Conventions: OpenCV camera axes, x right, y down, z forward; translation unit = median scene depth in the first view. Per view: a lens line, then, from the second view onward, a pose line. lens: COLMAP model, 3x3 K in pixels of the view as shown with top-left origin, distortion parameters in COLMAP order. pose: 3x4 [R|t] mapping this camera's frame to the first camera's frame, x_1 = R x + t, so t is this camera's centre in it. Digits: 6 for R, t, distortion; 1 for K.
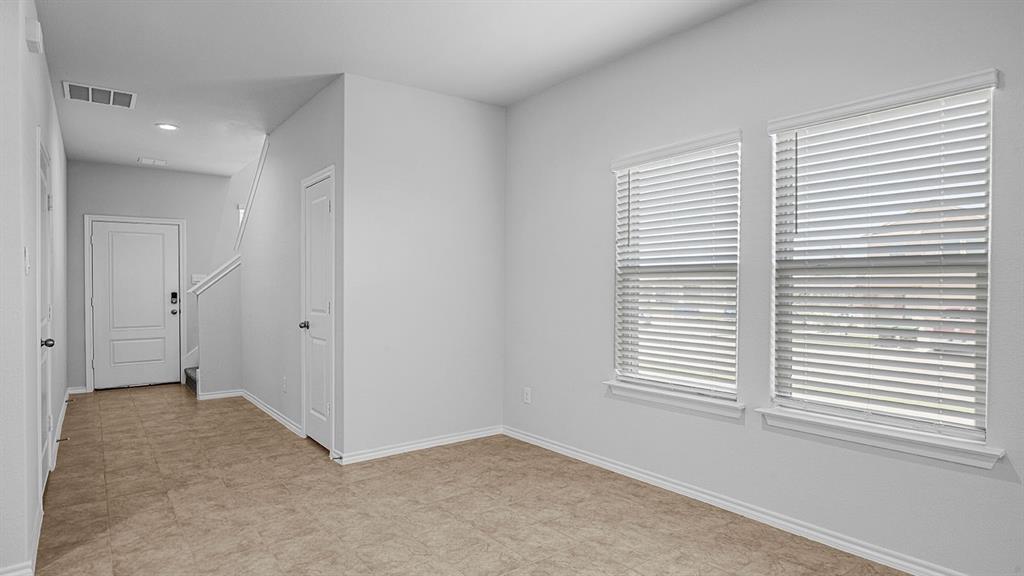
lens RADIAL K [[559.5, 0, 518.9], [0, 559.5, 288.4], [0, 0, 1]] dist [-0.017192, 0.000633]
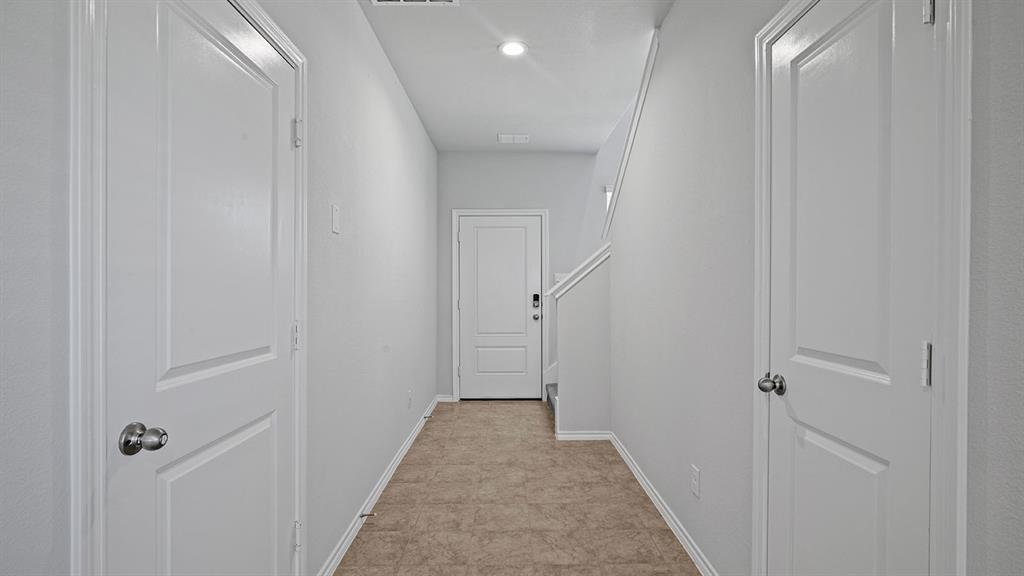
lens RADIAL K [[481.0, 0, 508.6], [0, 481.0, 292.5], [0, 0, 1]] dist [-0.012106, 0.002947]
pose [[0.794695, 0.008489, -0.606950, -0.221536], [-0.005747, 0.999963, 0.006461, -0.000598], [0.606982, -0.001646, 0.794714, 0.418778]]
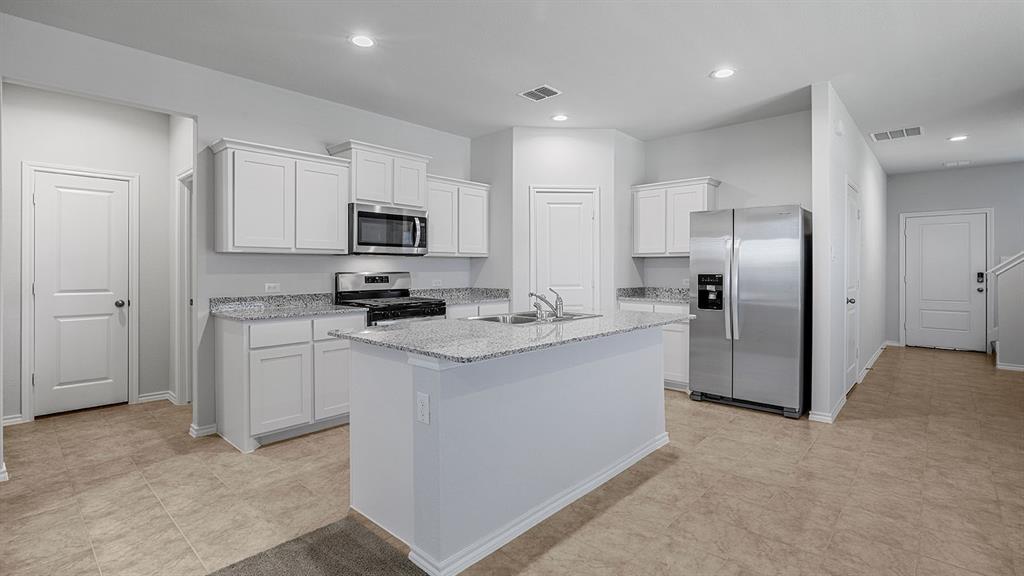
lens RADIAL K [[481.0, 0, 505.6], [0, 481.0, 268.6], [0, 0, 1]] dist [-0.012106, 0.002947]
pose [[0.169211, 0.005568, -0.985564, 0.193755], [-0.005004, 0.999976, 0.004791, -0.000906], [0.985567, 0.004121, 0.169235, -0.135269]]
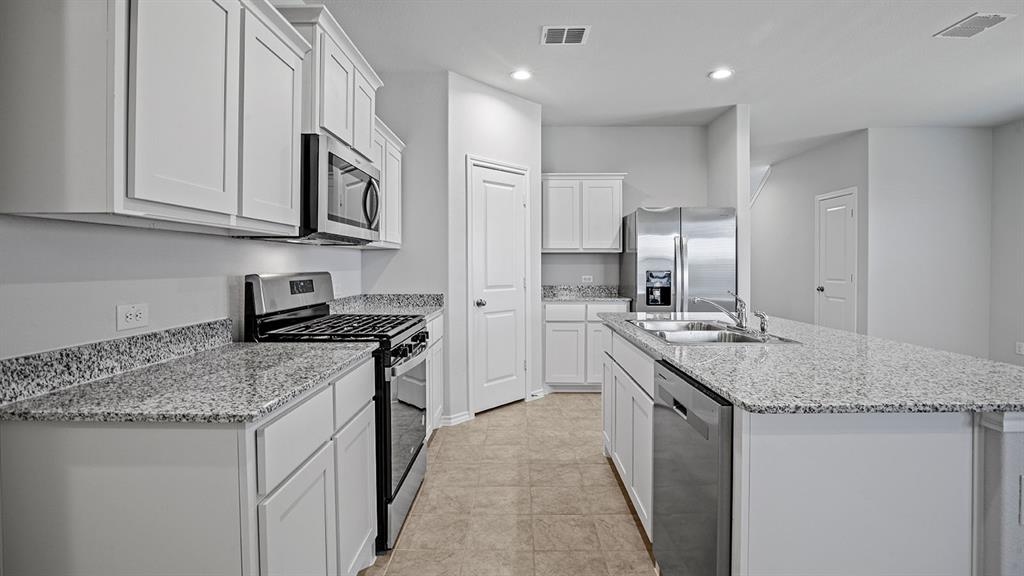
lens RADIAL K [[481.0, 0, 502.9], [0, 481.0, 270.3], [0, 0, 1]] dist [-0.012106, 0.002947]
pose [[0.789458, 0.009208, -0.613735, -0.191537], [-0.004274, 0.999946, 0.009504, 0.002824], [0.613789, -0.004880, 0.789455, -0.412811]]
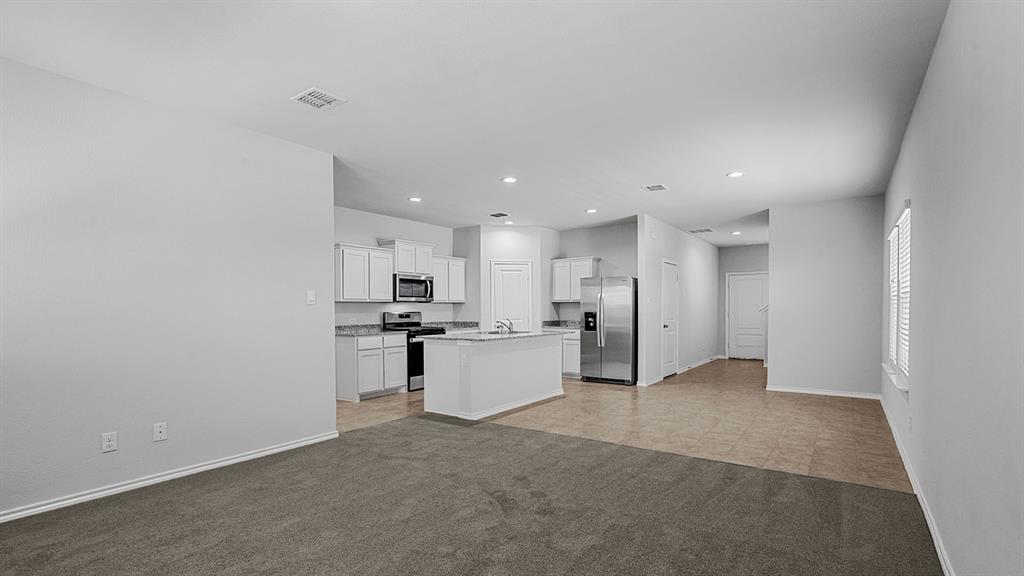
lens RADIAL K [[481.0, 0, 491.4], [0, 481.0, 318.7], [0, 0, 1]] dist [-0.012106, 0.002947]
pose [[0.258667, 0.022510, -0.965704, 0.726428], [-0.000533, 0.999732, 0.023161, -0.002734], [0.965966, -0.005476, 0.258610, -0.311877]]
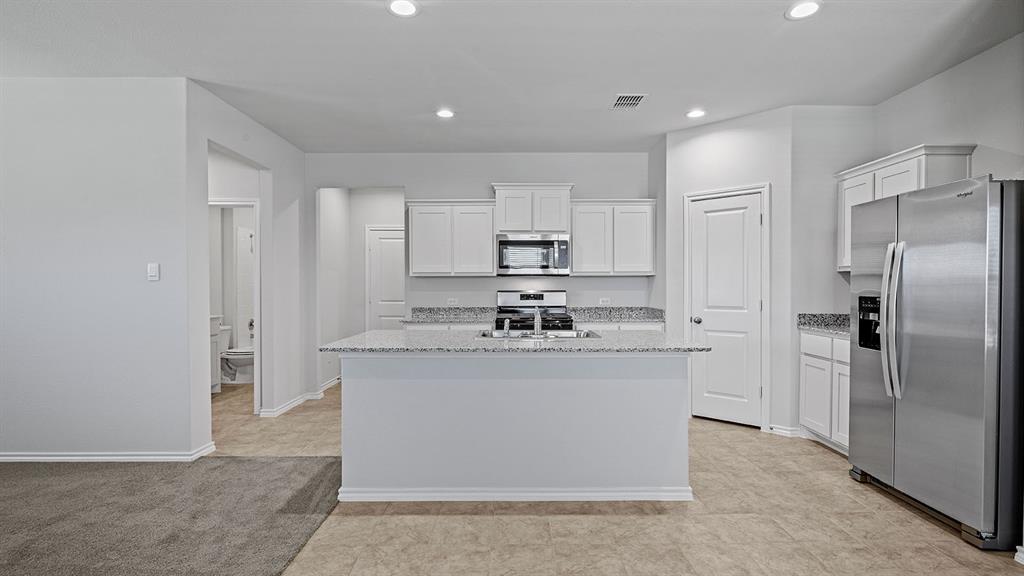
lens RADIAL K [[481.0, 0, 494.9], [0, 481.0, 292.5], [0, 0, 1]] dist [-0.012106, 0.002947]
pose [[-0.617589, 0.015720, -0.786344, 0.149107], [0.000985, 0.999815, 0.019214, -0.004043], [0.786500, 0.011091, -0.617490, 0.269458]]
